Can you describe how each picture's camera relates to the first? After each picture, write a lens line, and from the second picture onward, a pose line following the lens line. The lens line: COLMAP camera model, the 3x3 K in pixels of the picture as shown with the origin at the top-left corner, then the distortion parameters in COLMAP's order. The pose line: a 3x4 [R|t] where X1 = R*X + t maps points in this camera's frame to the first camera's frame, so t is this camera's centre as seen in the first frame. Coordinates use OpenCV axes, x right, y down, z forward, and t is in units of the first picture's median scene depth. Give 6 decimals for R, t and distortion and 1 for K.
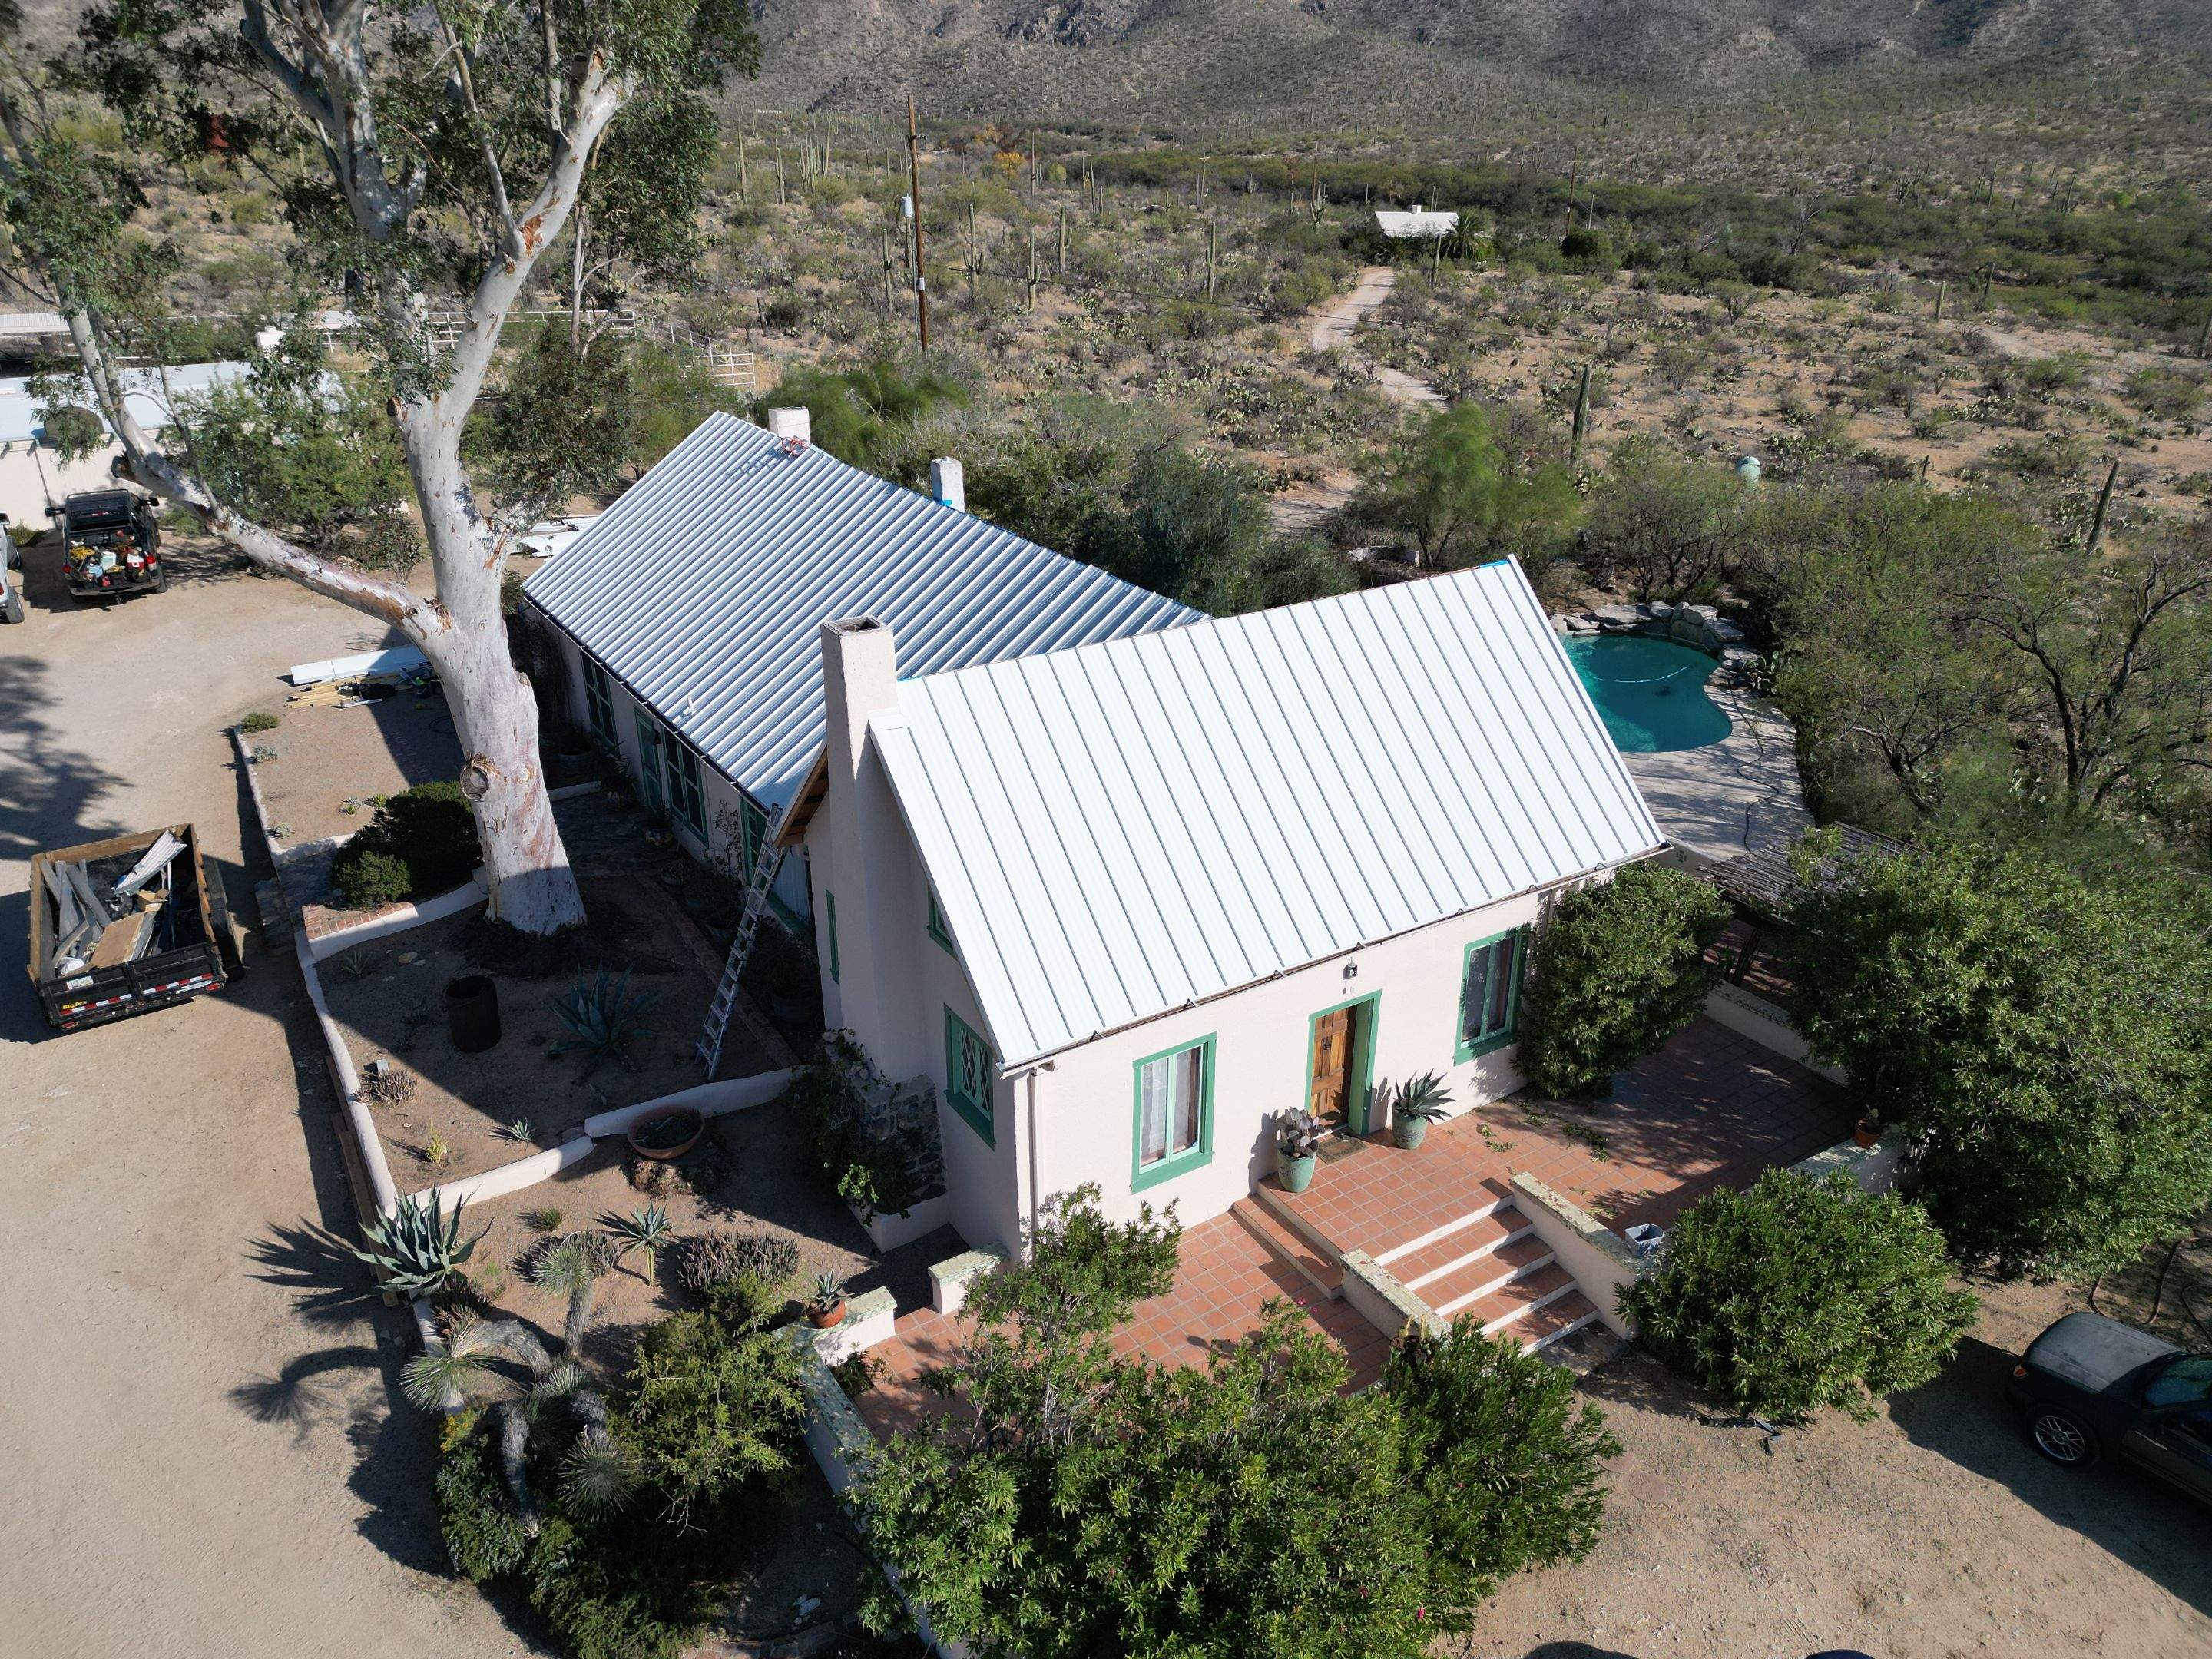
lens RADIAL K [[1538.3, 0, 1099.2], [0, 1538.3, 831.2], [0, 0, 1]] dist [0.013080, -0.002986]
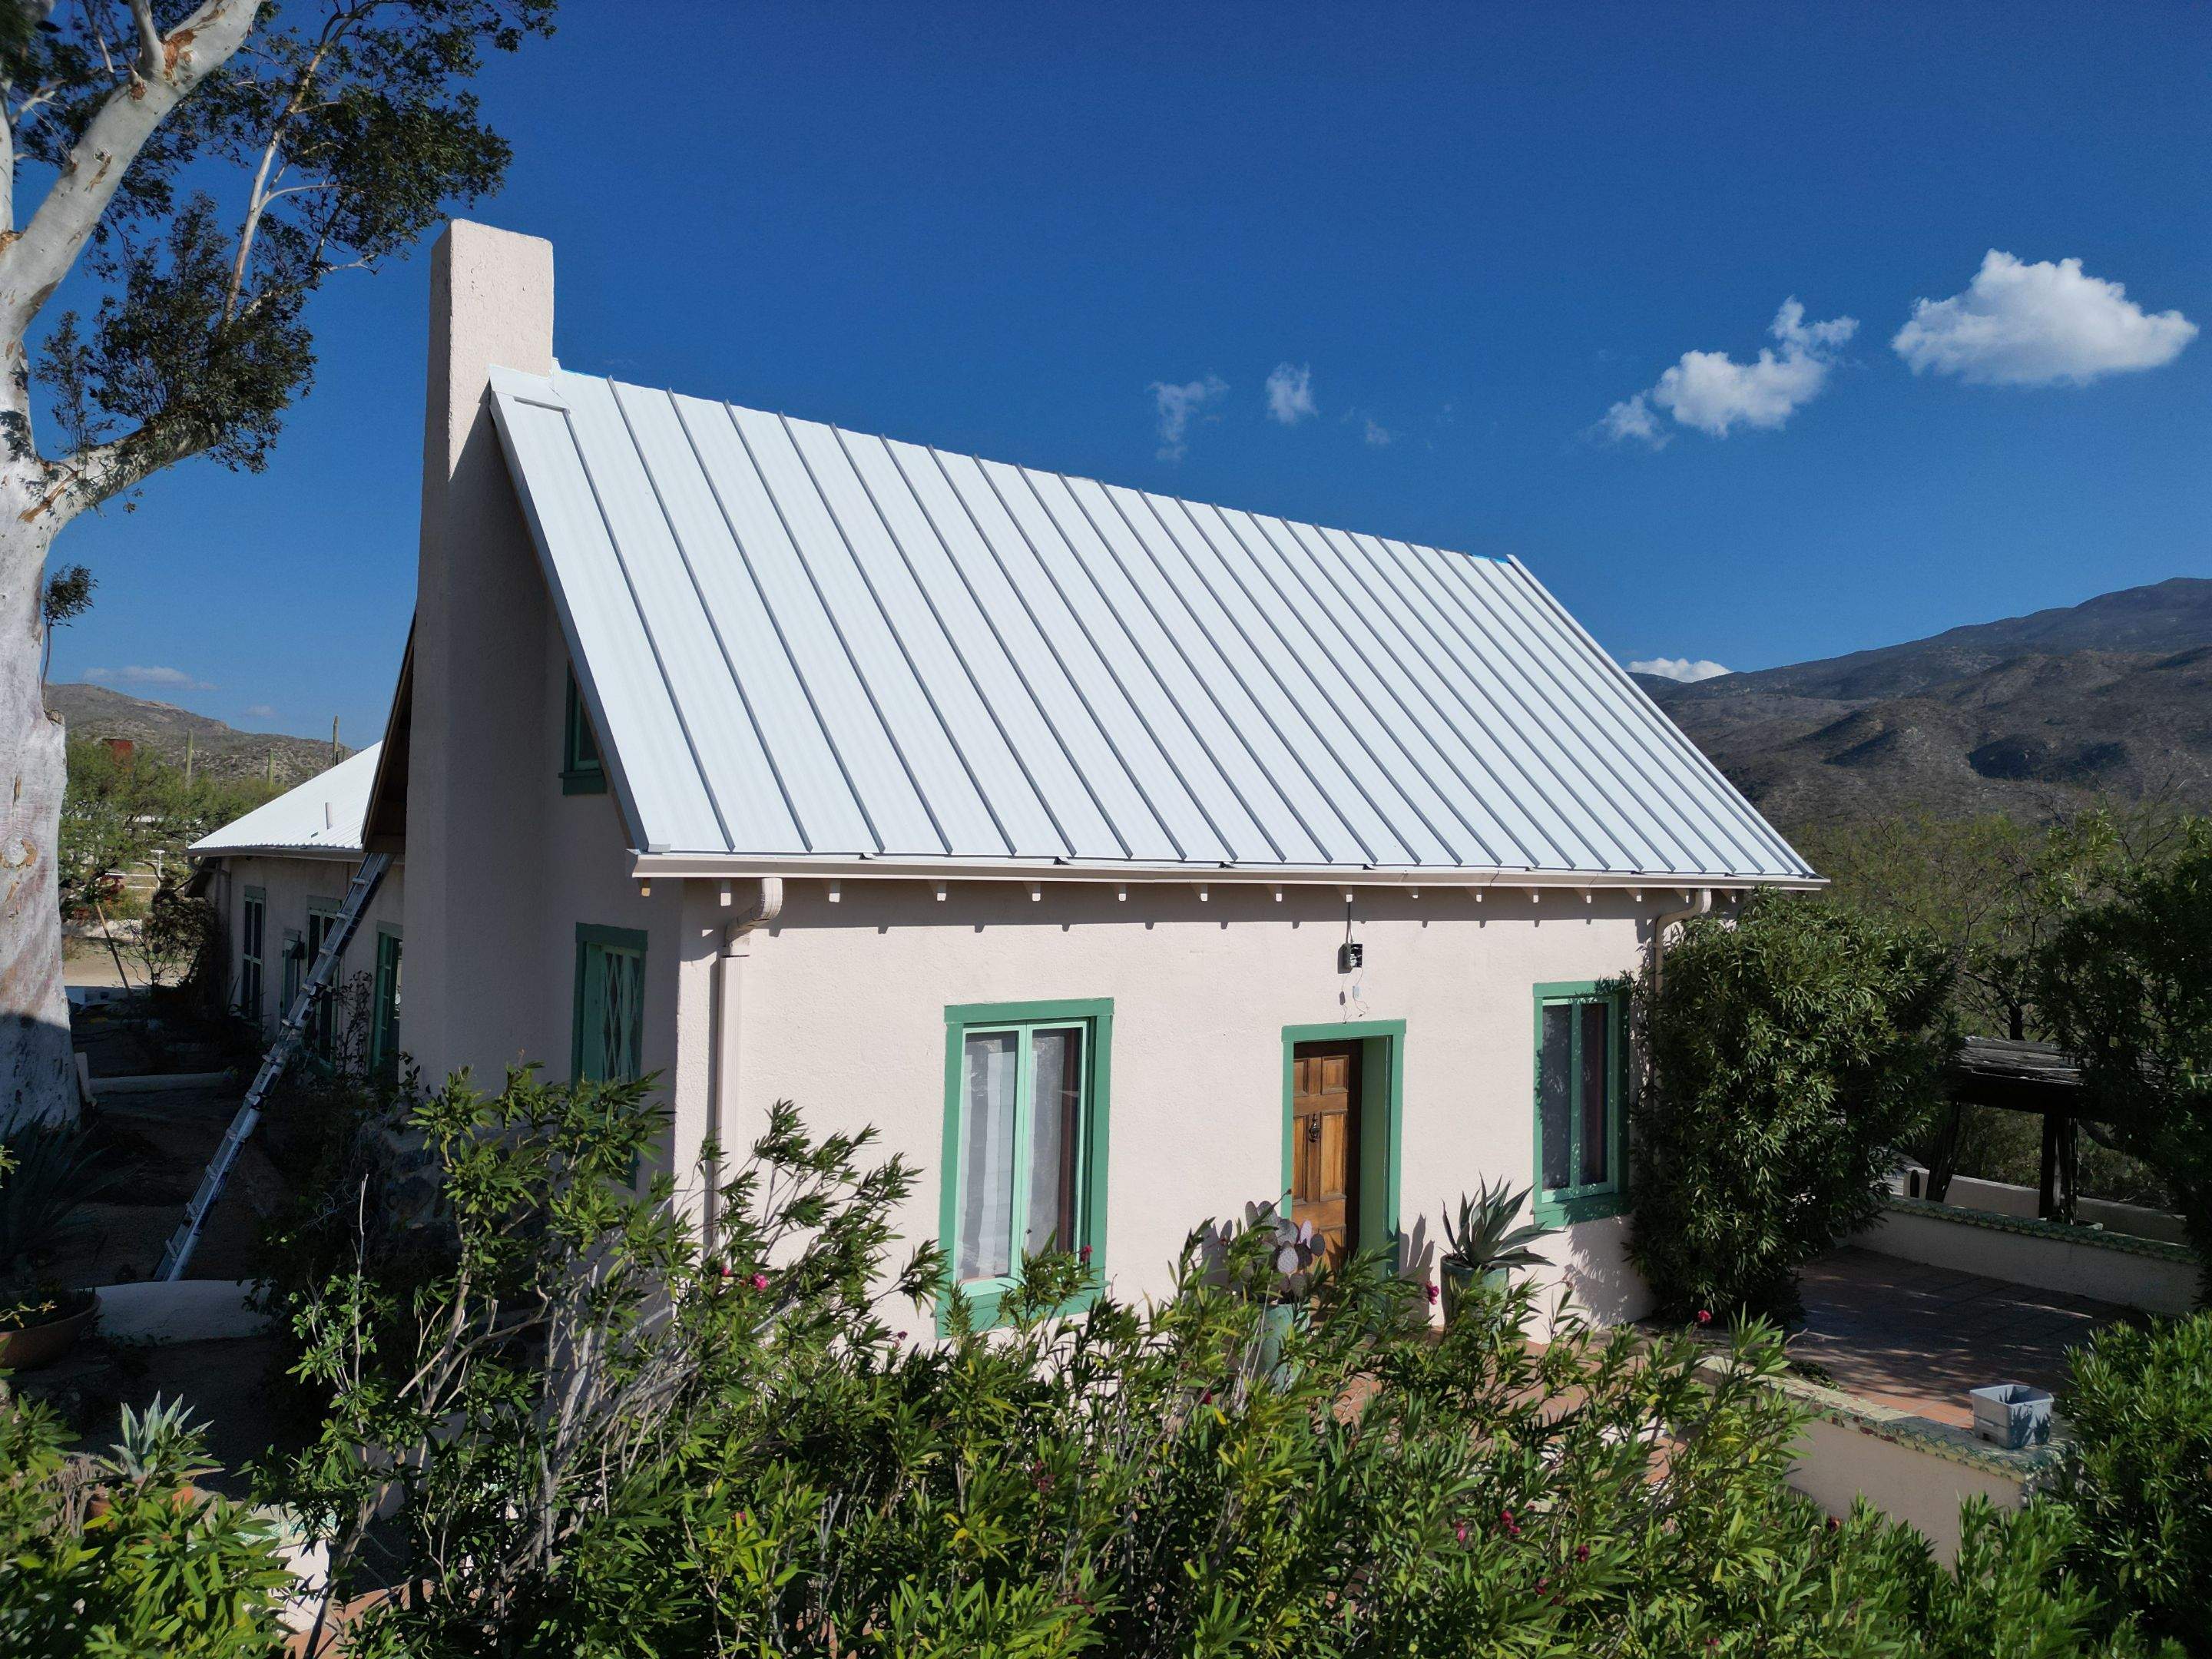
lens RADIAL K [[1538.3, 0, 1115.8], [0, 1538.3, 828.6], [0, 0, 1]] dist [0.013080, -0.002986]
pose [[0.997193, 0.021707, 0.071661, 0.035700], [0.011774, 0.899689, -0.436373, 0.276446], [-0.073945, 0.435992, 0.896907, 0.461767]]
